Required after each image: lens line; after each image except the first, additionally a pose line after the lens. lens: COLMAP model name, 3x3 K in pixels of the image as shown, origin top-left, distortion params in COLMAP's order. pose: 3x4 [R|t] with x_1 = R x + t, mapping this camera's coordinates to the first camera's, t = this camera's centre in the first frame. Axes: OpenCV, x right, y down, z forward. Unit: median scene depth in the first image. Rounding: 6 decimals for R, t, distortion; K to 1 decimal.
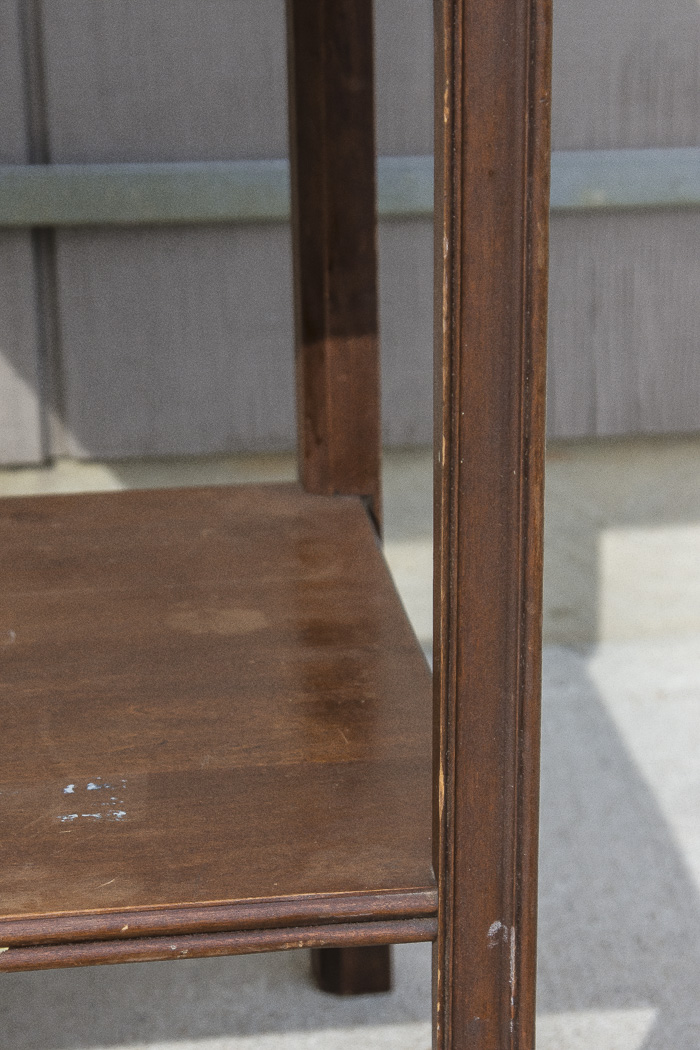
lens RADIAL K [[3683.7, 0, 350.0], [0, 3683.7, 525.0], [0, 0, 1]] dist [0.512667, 0.496330]
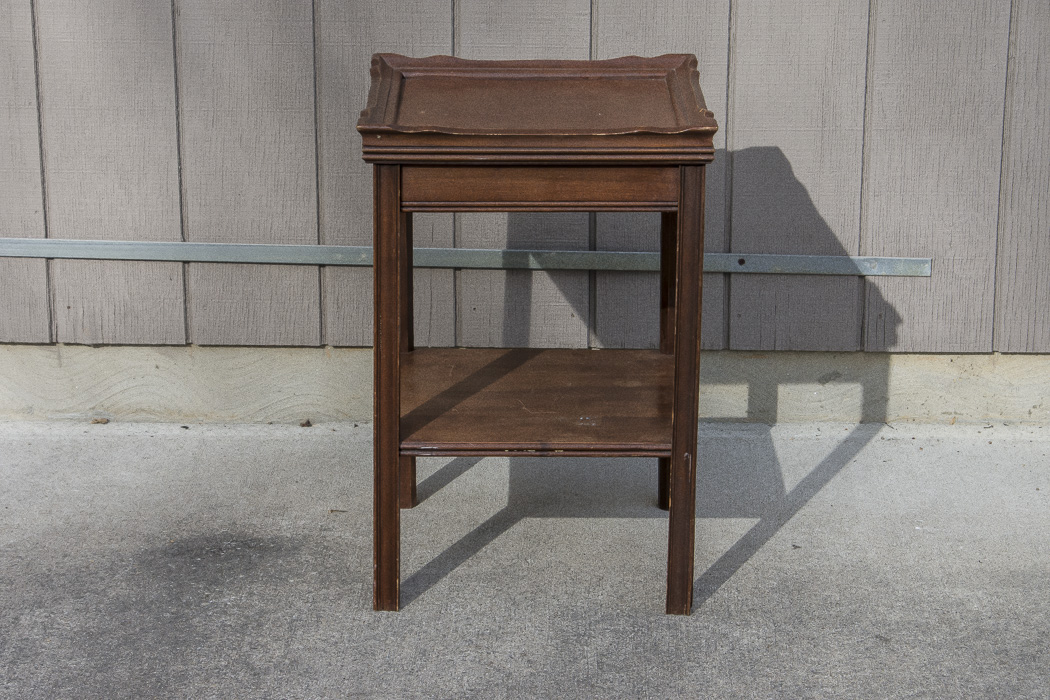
lens RADIAL K [[2744.5, 0, 525.0], [0, 2744.5, 350.0], [0, 0, 1]] dist [0.212816, 0.888726]
pose [[0.990742, 0.053105, -0.124944, 0.215998], [-0.059477, 0.997083, -0.047825, 0.140065], [0.122040, 0.054813, 0.991011, -1.809785]]
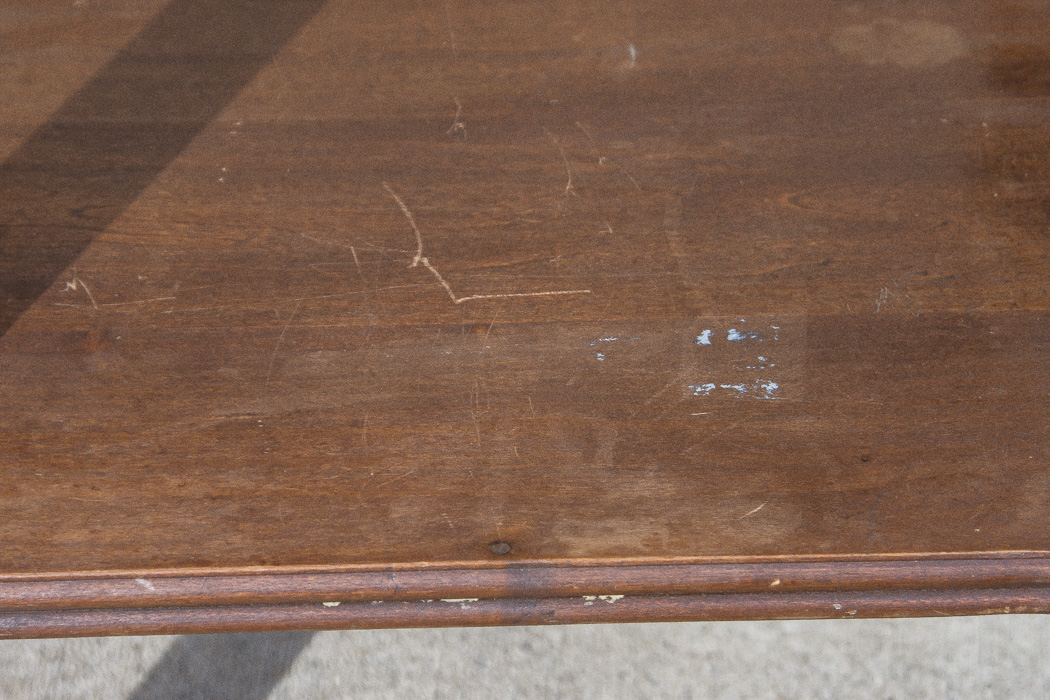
lens RADIAL K [[3748.2, 0, 525.0], [0, 3748.2, 350.0], [0, 0, 1]] dist [0.506416, 1.430488]
pose [[0.993759, 0.066985, -0.089198, -0.043245], [-0.040411, 0.961495, 0.271836, -0.136668], [0.103972, -0.266535, 0.958201, 0.250624]]
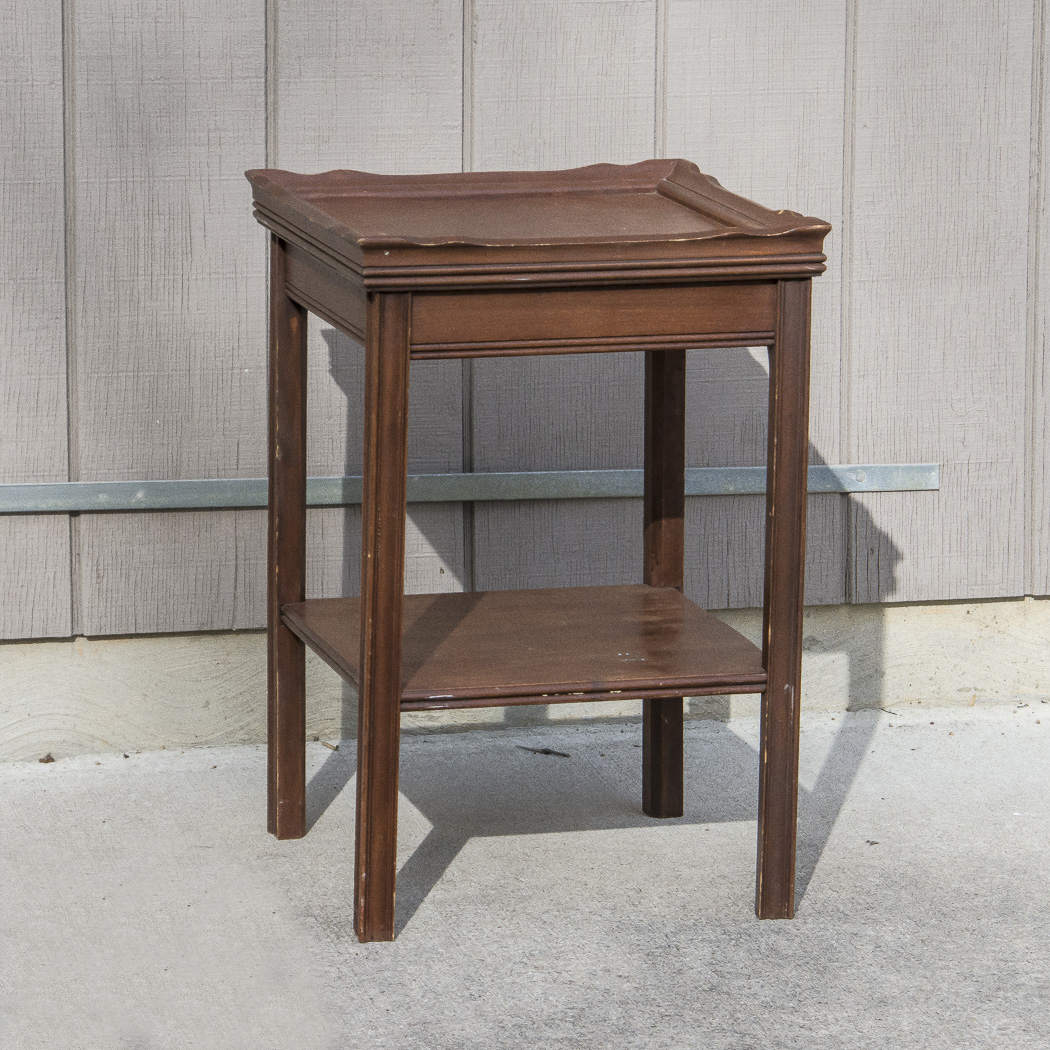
lens RADIAL K [[5617.0, 0, 525.0], [0, 5617.0, 525.0], [0, 0, 1]] dist [0.450818, 3.044986]
pose [[0.990054, -0.005533, 0.140579, -0.722895], [0.027616, 0.987430, -0.155627, 0.616586], [-0.137951, 0.157962, 0.977762, -3.026886]]
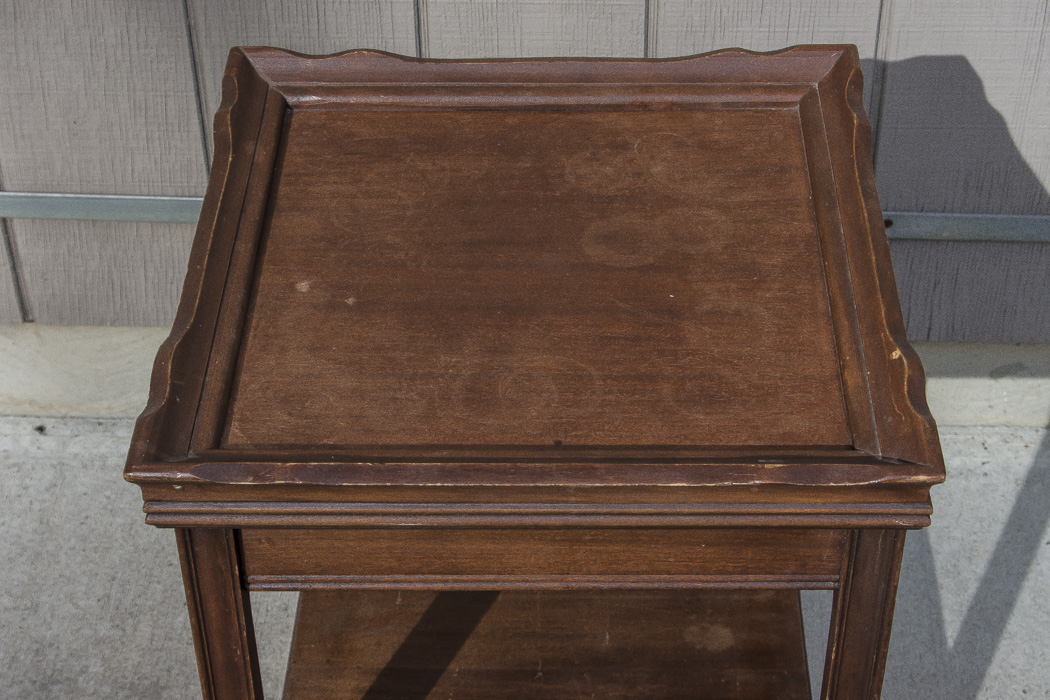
lens RADIAL K [[1952.1, 0, 525.0], [0, 1952.1, 350.0], [0, 0, 1]] dist [0.008734, 0.260305]
pose [[0.987177, 0.100474, -0.124042, -0.020589], [-0.052708, 0.938646, 0.340830, -0.532487], [0.150676, -0.329922, 0.931906, 0.051202]]
